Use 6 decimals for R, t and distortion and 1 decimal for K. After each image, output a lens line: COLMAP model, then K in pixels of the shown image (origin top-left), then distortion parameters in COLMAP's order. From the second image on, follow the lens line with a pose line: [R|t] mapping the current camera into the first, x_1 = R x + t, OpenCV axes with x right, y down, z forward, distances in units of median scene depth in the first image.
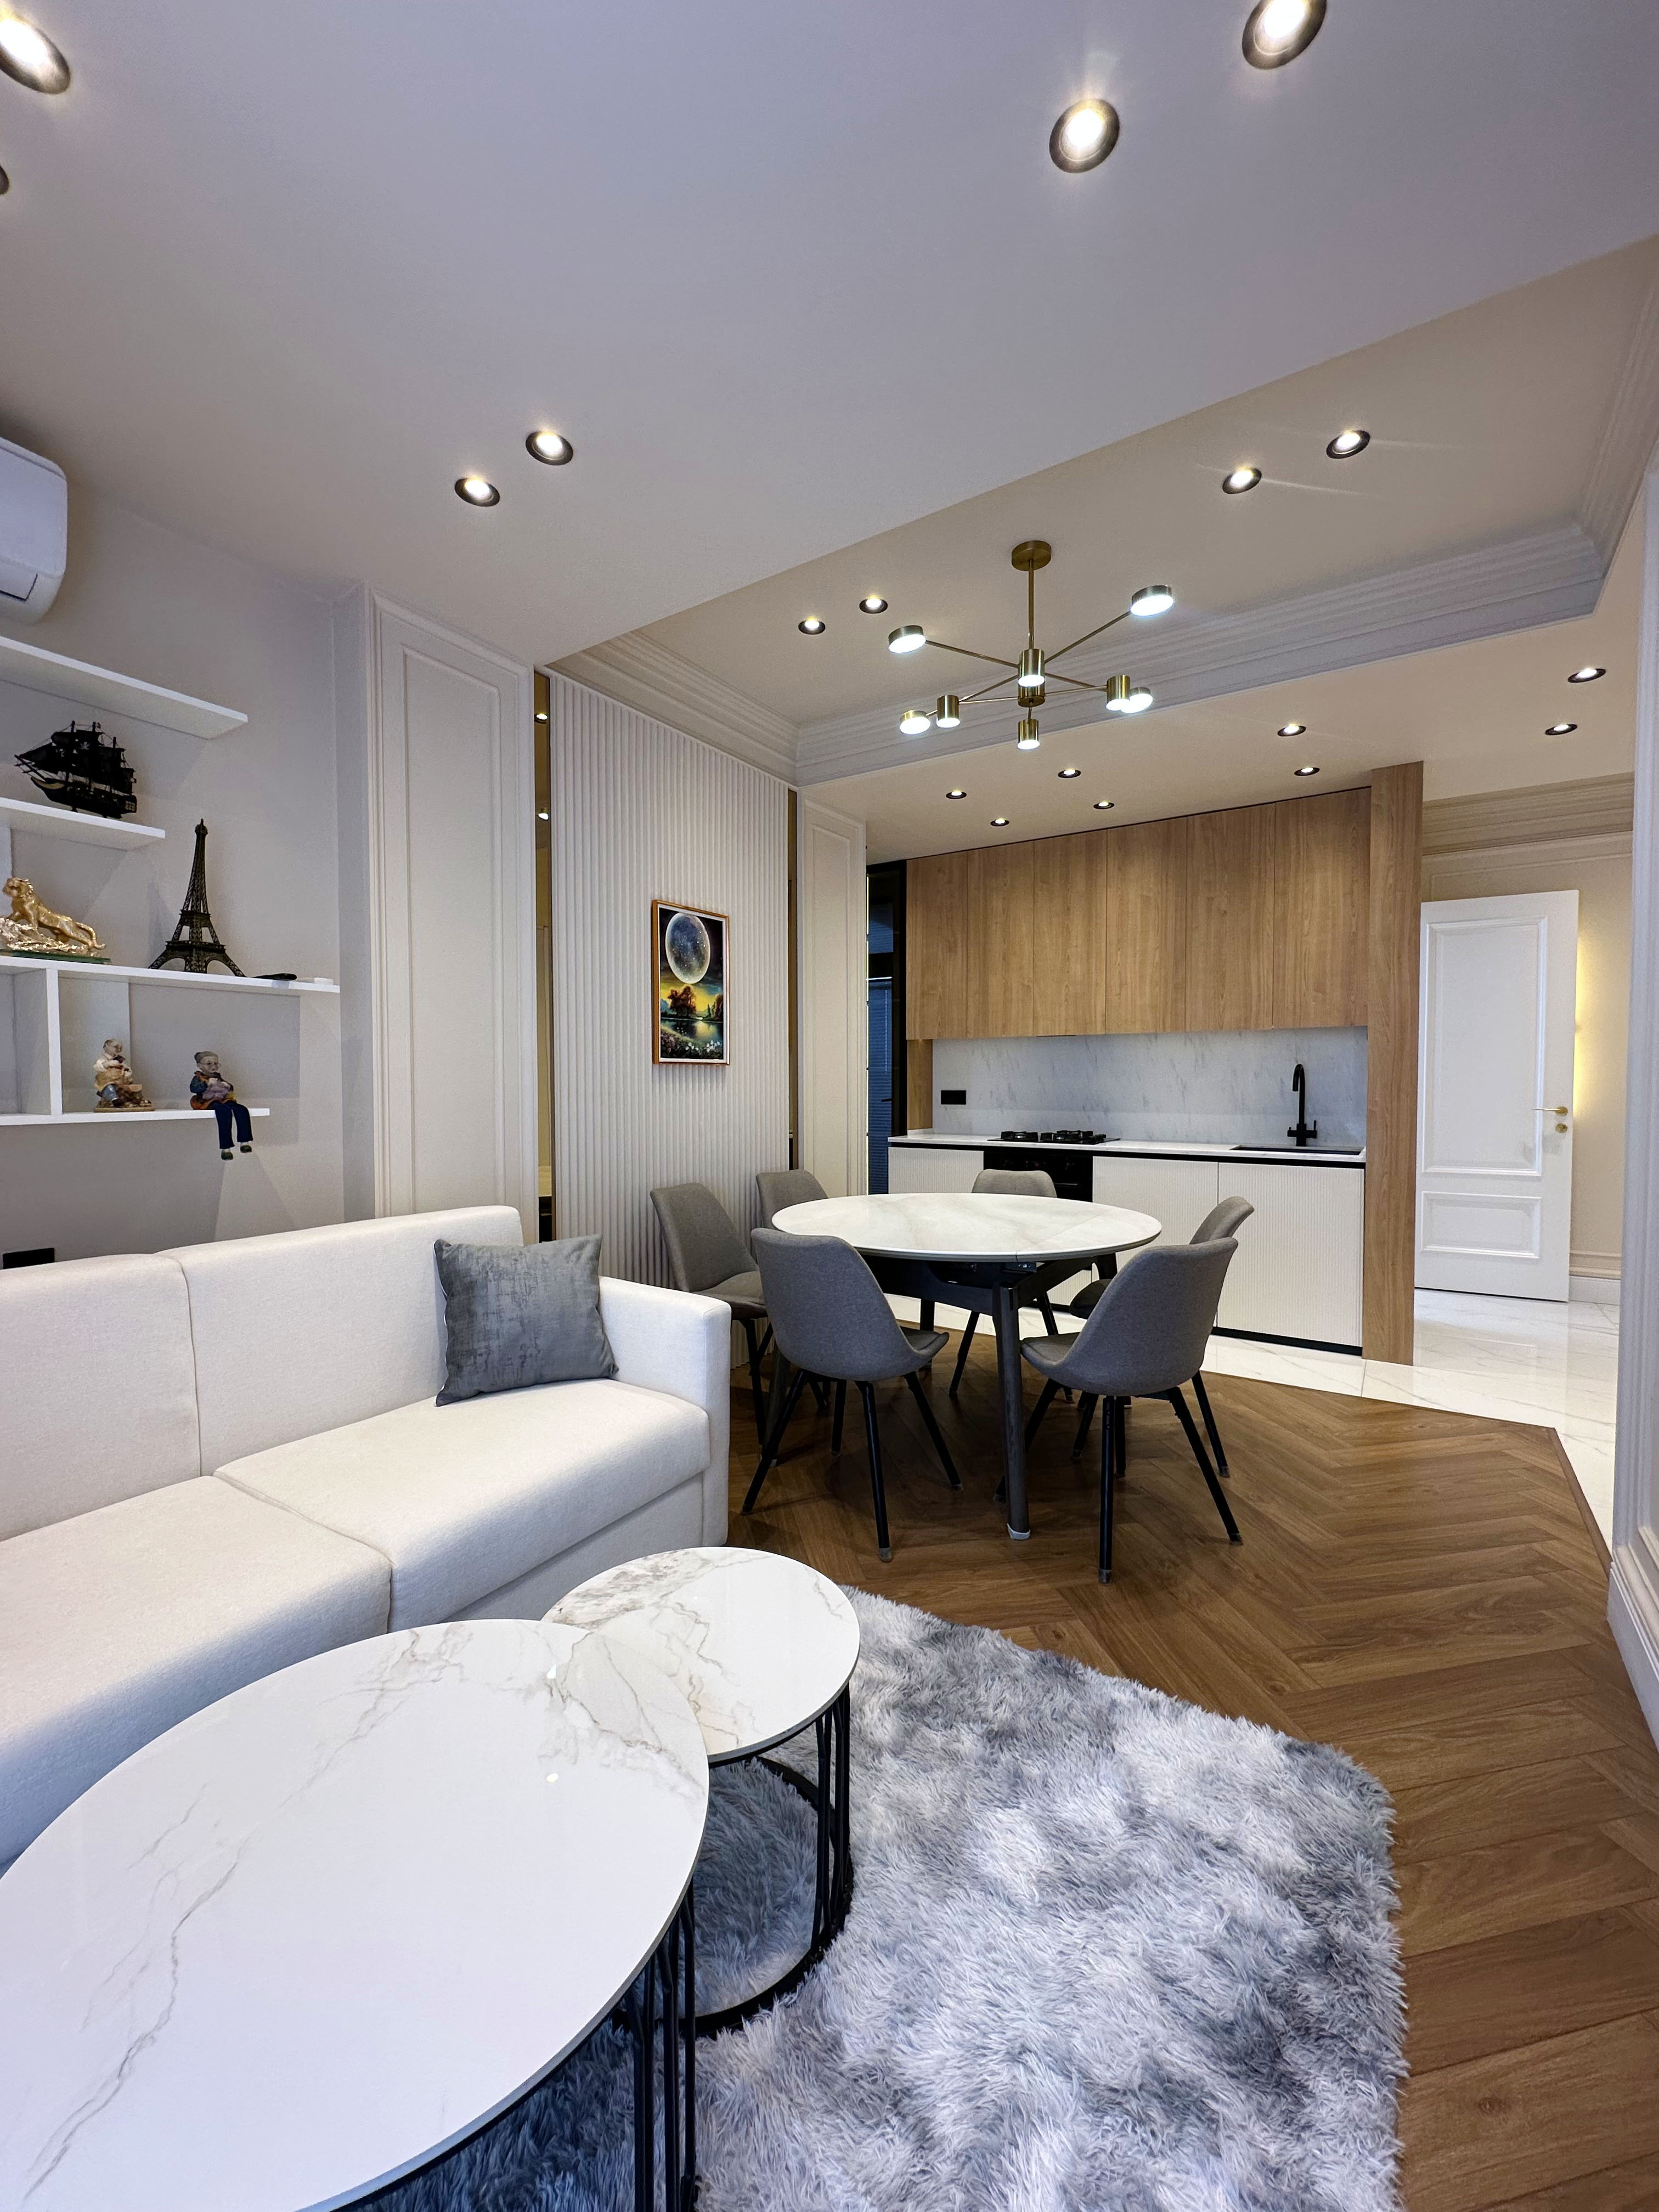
lens RADIAL K [[888.8, 0, 829.5], [0, 888.8, 1106.0], [0, 0, 1]] dist [0.001992, -0.000015]
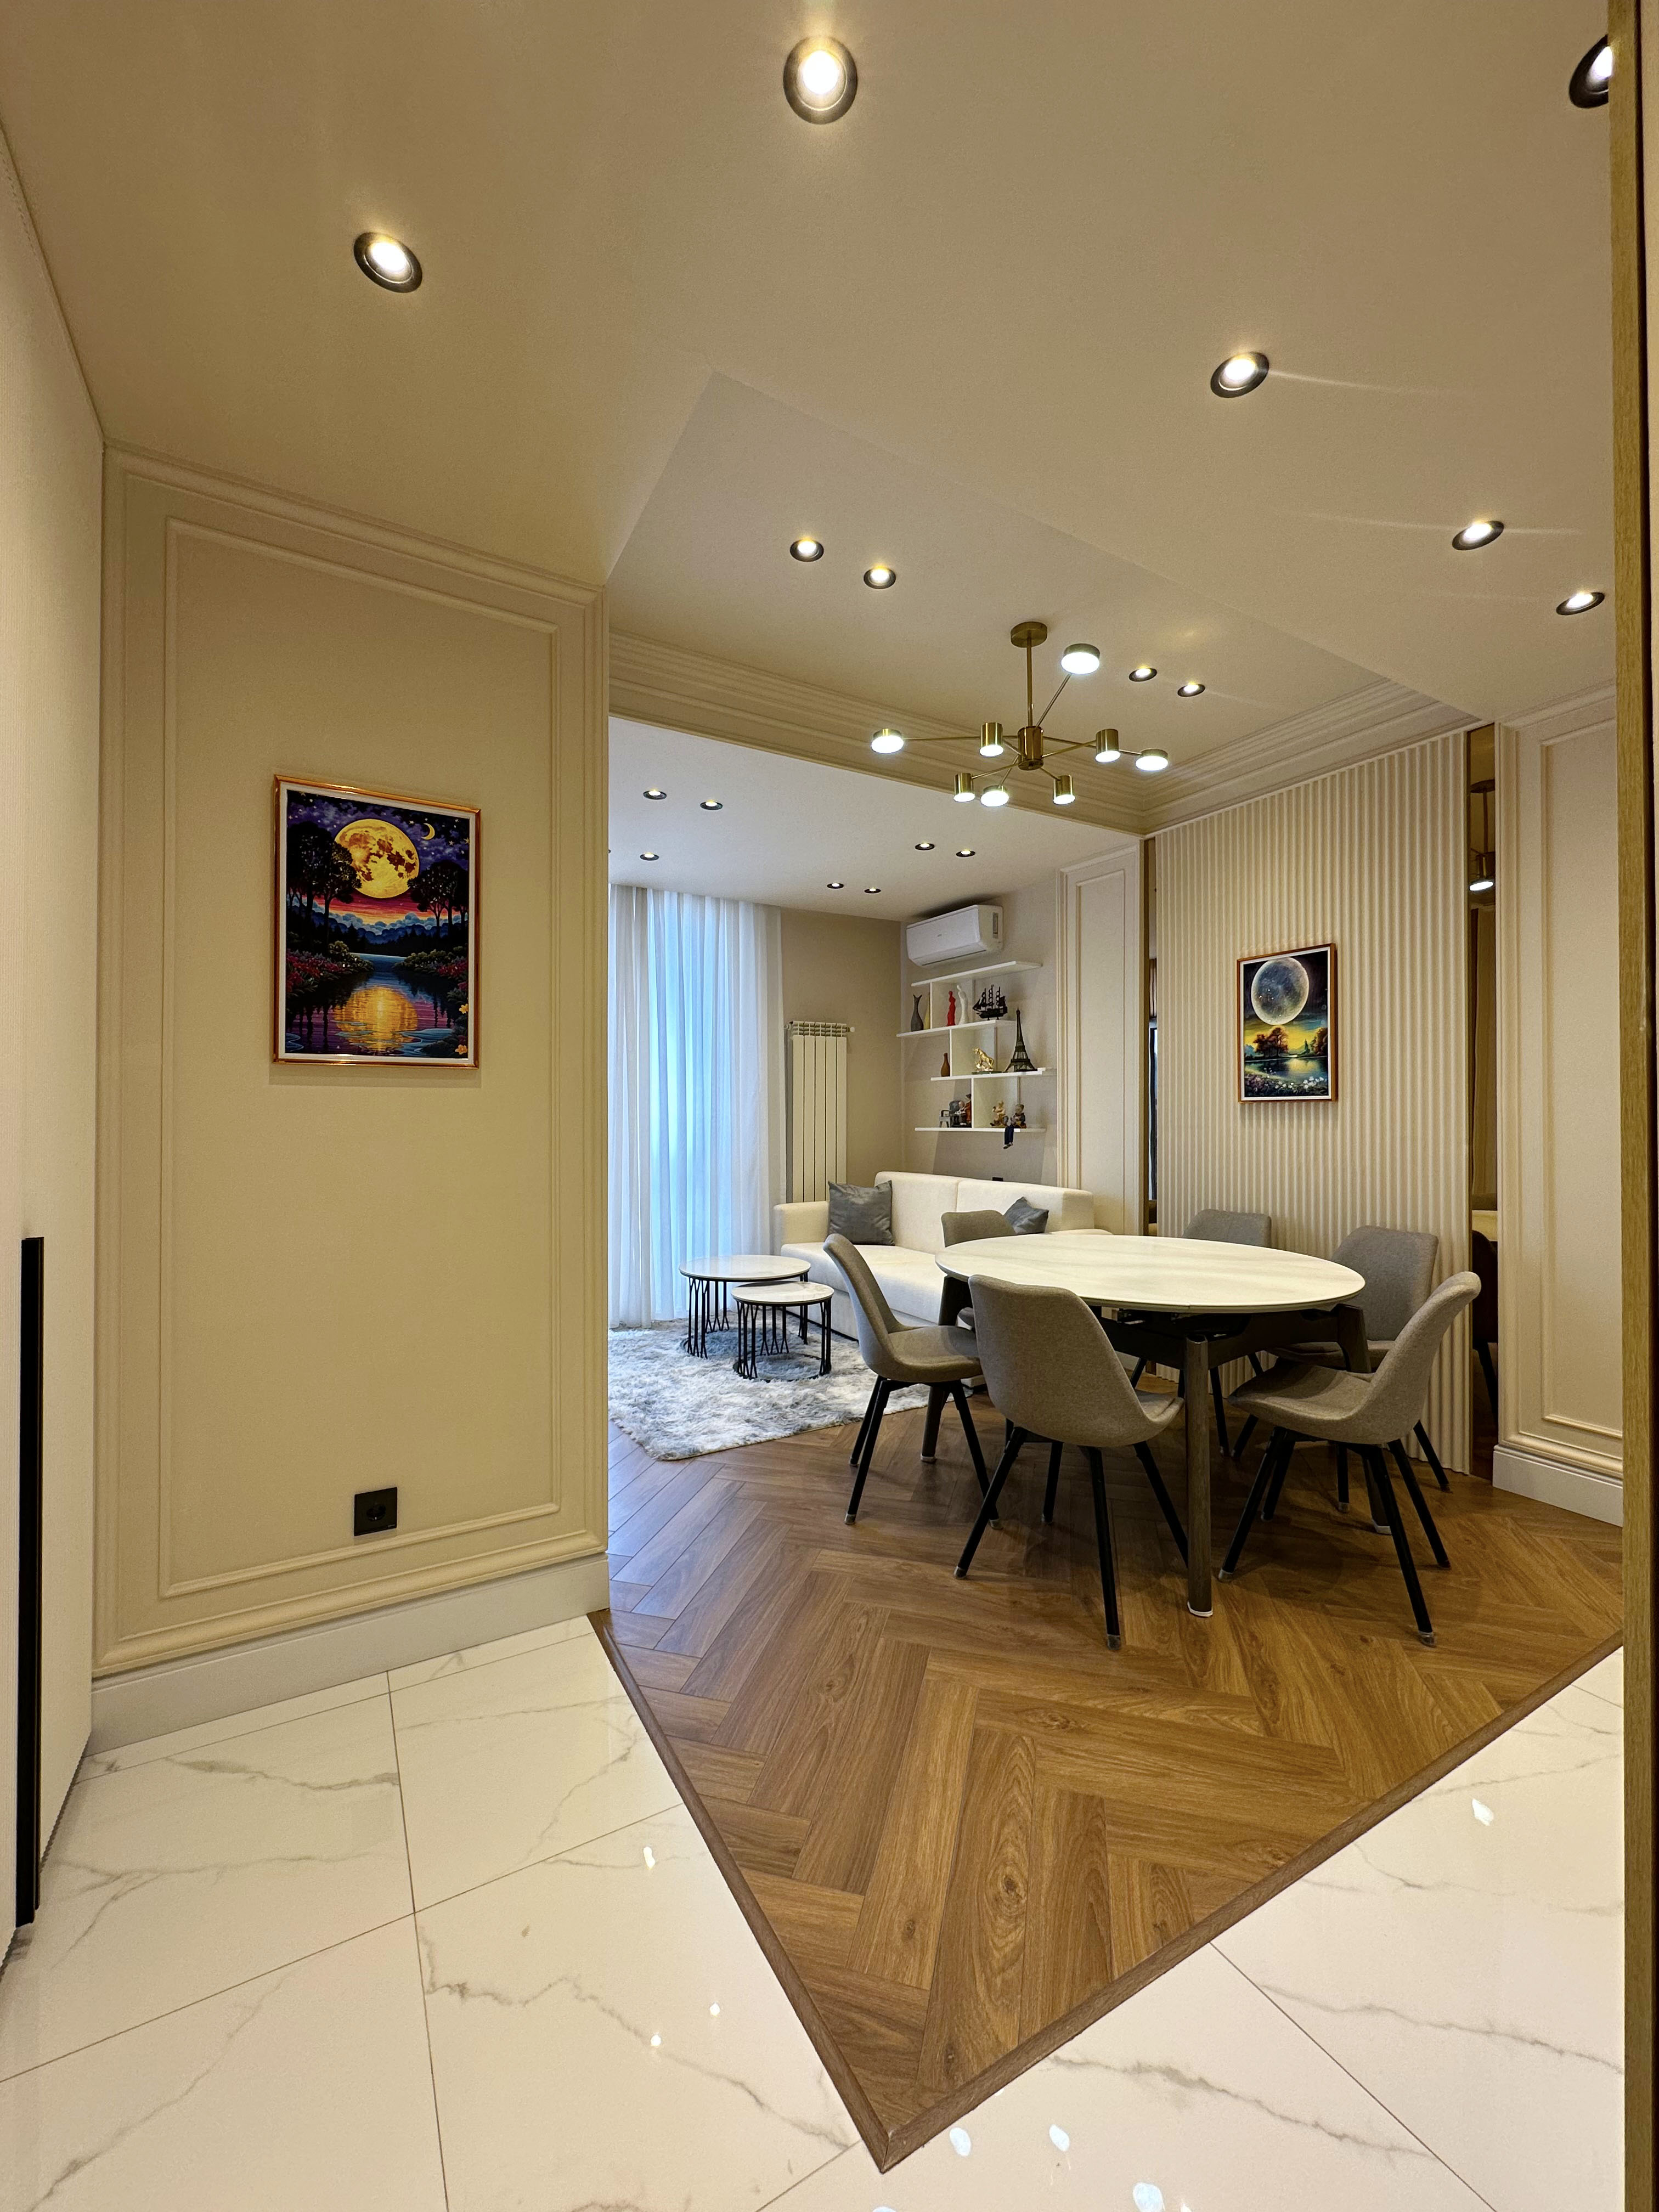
lens RADIAL K [[888.8, 0, 829.5], [0, 888.8, 1106.0], [0, 0, 1]] dist [0.001992, -0.000015]
pose [[-0.463026, -0.006196, -0.886323, 1.036191], [-0.022971, 0.999724, 0.005012, -0.036006], [0.886047, 0.022681, -0.463040, 1.040333]]
